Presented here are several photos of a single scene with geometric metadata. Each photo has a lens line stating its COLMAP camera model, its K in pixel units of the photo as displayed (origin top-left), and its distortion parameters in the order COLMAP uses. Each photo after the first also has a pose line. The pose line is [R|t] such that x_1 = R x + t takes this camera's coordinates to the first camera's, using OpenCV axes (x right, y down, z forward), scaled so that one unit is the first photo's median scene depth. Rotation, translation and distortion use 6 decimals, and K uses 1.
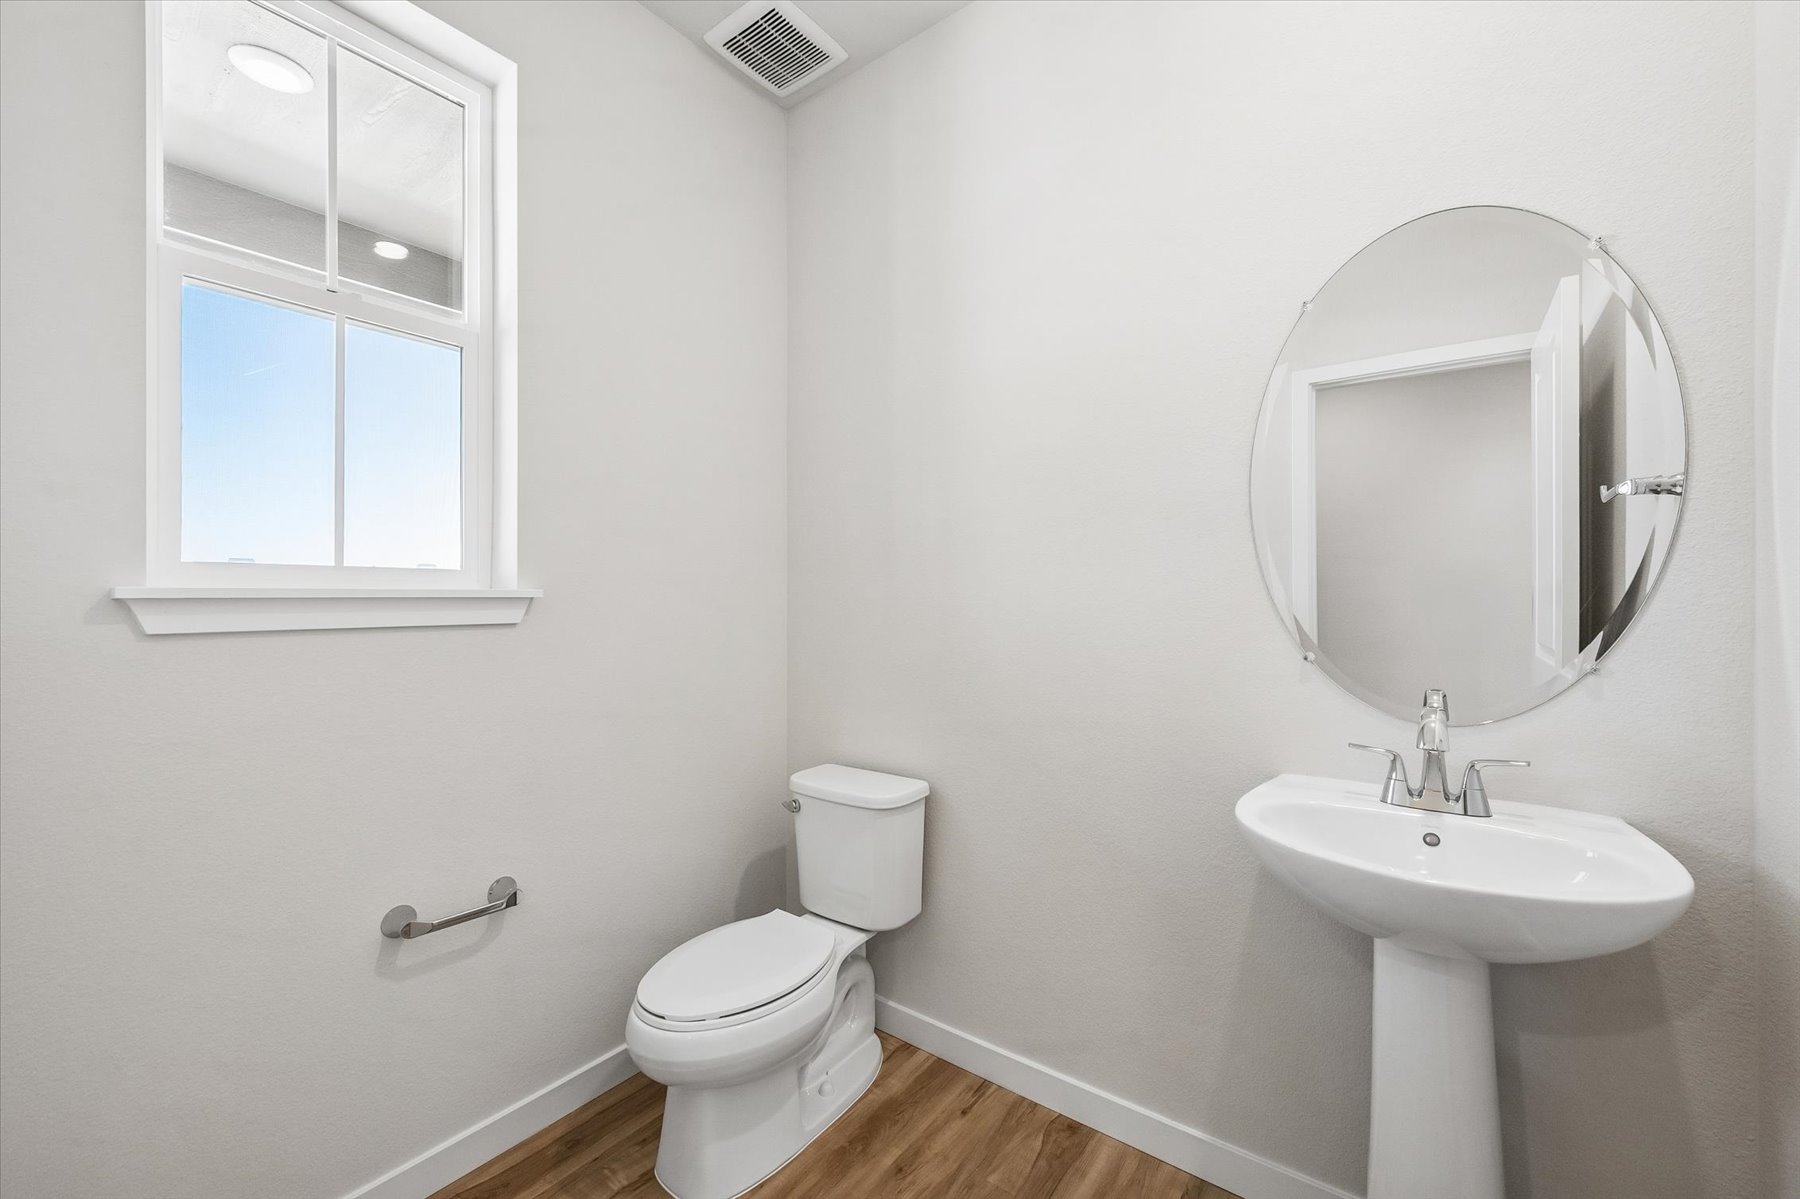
lens RADIAL K [[721.3, 0, 909.9], [0, 721.3, 598.4], [0, 0, 1]] dist [-0.000582, -0.000274]
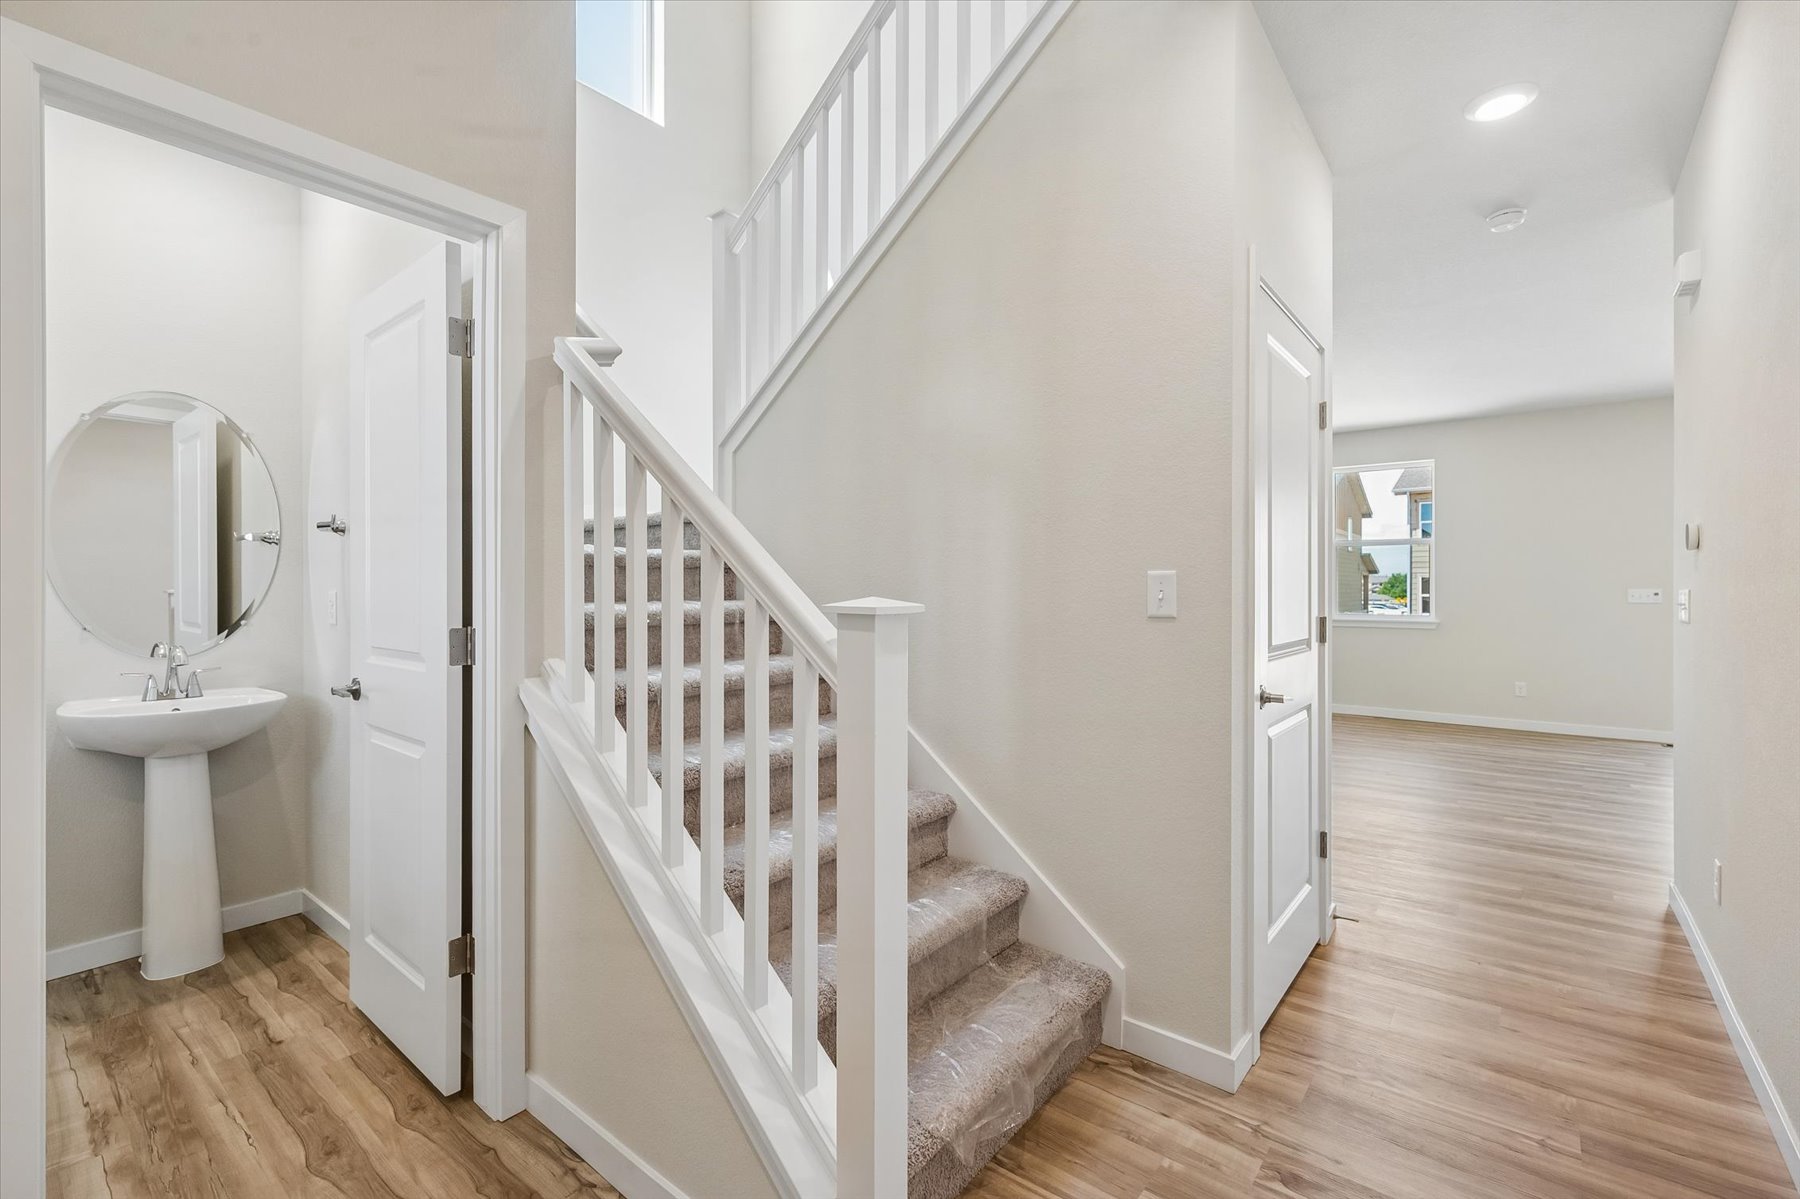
lens RADIAL K [[721.3, 0, 909.9], [0, 721.3, 598.4], [0, 0, 1]] dist [-0.000582, -0.000274]
pose [[0.015538, 0.003382, 0.999874, -1.142039], [-0.004768, 0.999983, -0.003308, 0.026331], [-0.999868, -0.004716, 0.015554, -1.002405]]
